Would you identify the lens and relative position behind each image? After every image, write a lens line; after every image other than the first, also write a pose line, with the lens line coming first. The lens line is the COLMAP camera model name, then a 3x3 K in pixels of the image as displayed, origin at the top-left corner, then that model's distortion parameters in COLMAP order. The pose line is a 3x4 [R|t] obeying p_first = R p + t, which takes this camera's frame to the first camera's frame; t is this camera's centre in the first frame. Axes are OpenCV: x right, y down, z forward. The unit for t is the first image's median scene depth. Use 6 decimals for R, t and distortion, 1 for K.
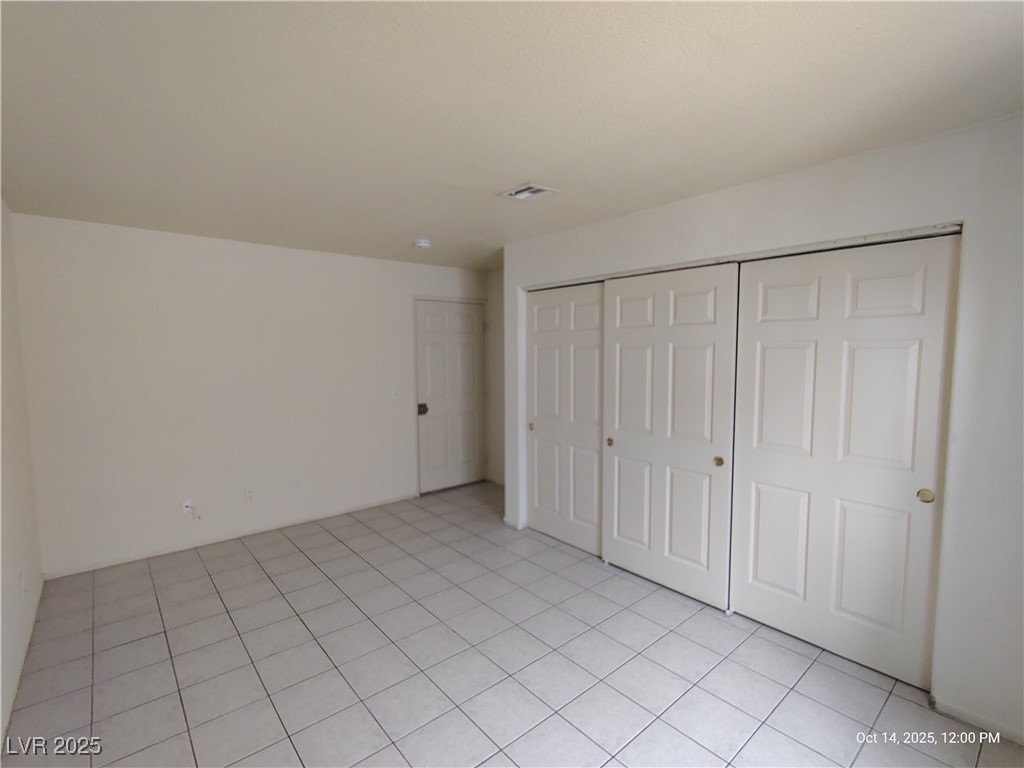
lens RADIAL K [[474.5, 0, 510.3], [0, 474.5, 385.9], [0, 0, 1]] dist [-0.007027, 0.001582]
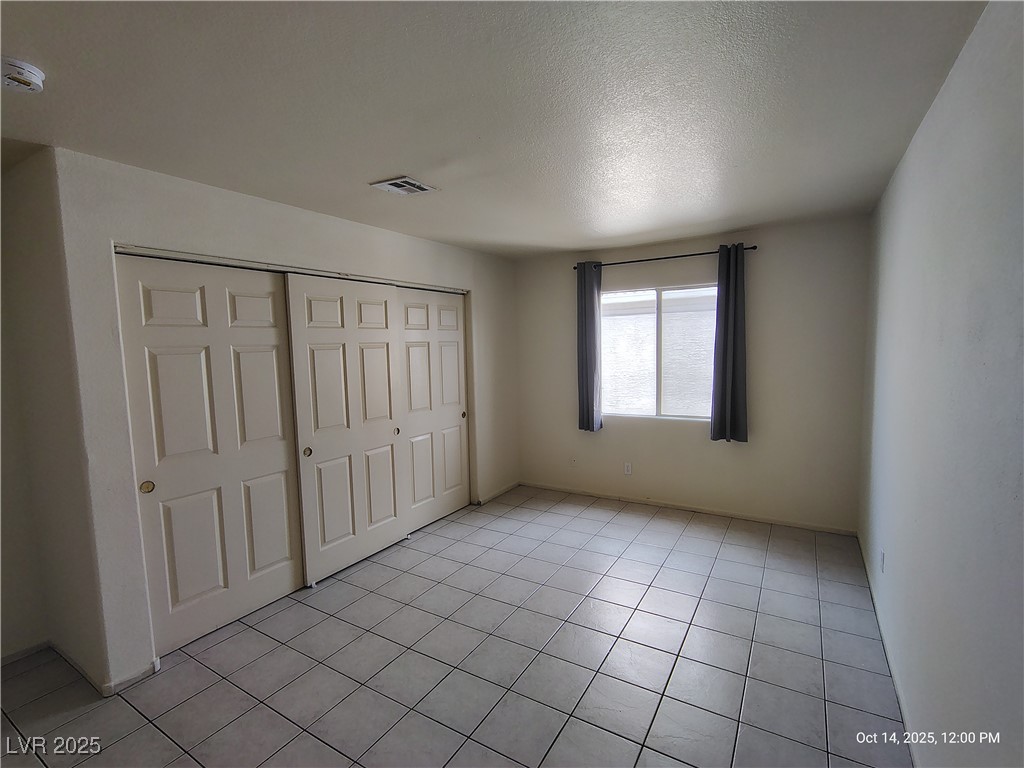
lens RADIAL K [[474.5, 0, 506.3], [0, 474.5, 385.4], [0, 0, 1]] dist [-0.007027, 0.001582]
pose [[-0.292296, -0.069973, 0.953765, -0.915377], [0.103369, 0.989165, 0.104249, -0.076519], [-0.950725, 0.129061, -0.281896, 1.051668]]
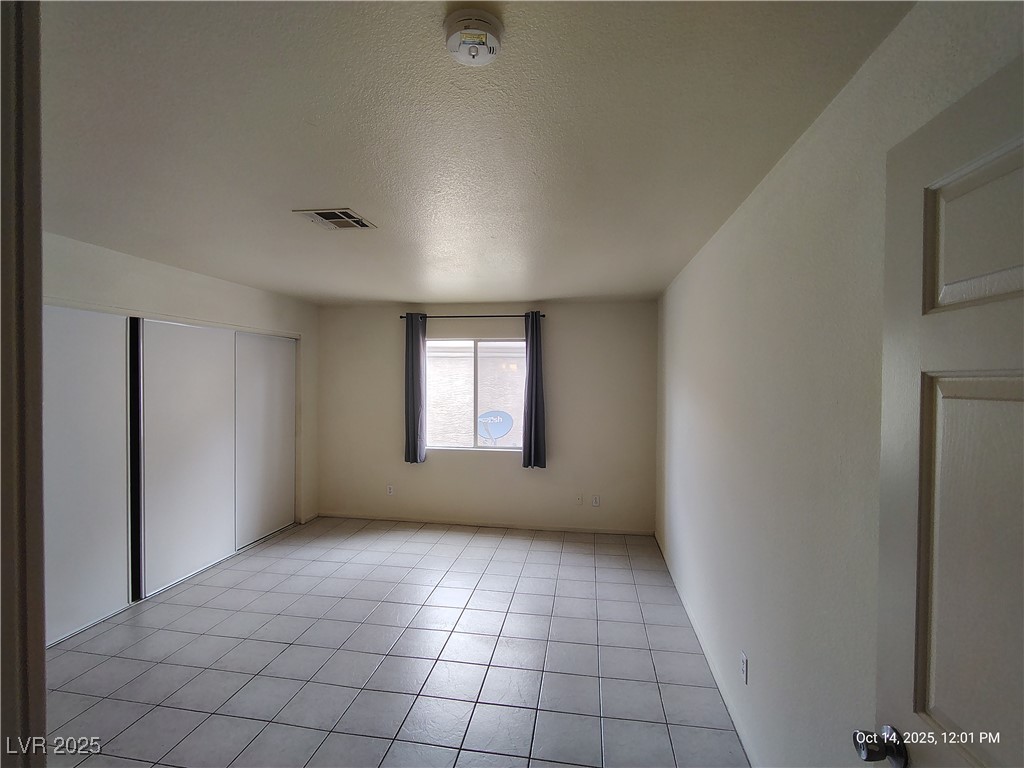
lens RADIAL K [[474.5, 0, 516.9], [0, 474.5, 383.0], [0, 0, 1]] dist [-0.007027, 0.001582]
pose [[-0.658559, -0.001267, 0.752528, -1.144913], [0.051624, 0.997567, 0.046857, -0.097766], [-0.750757, 0.069706, -0.656891, 1.318085]]
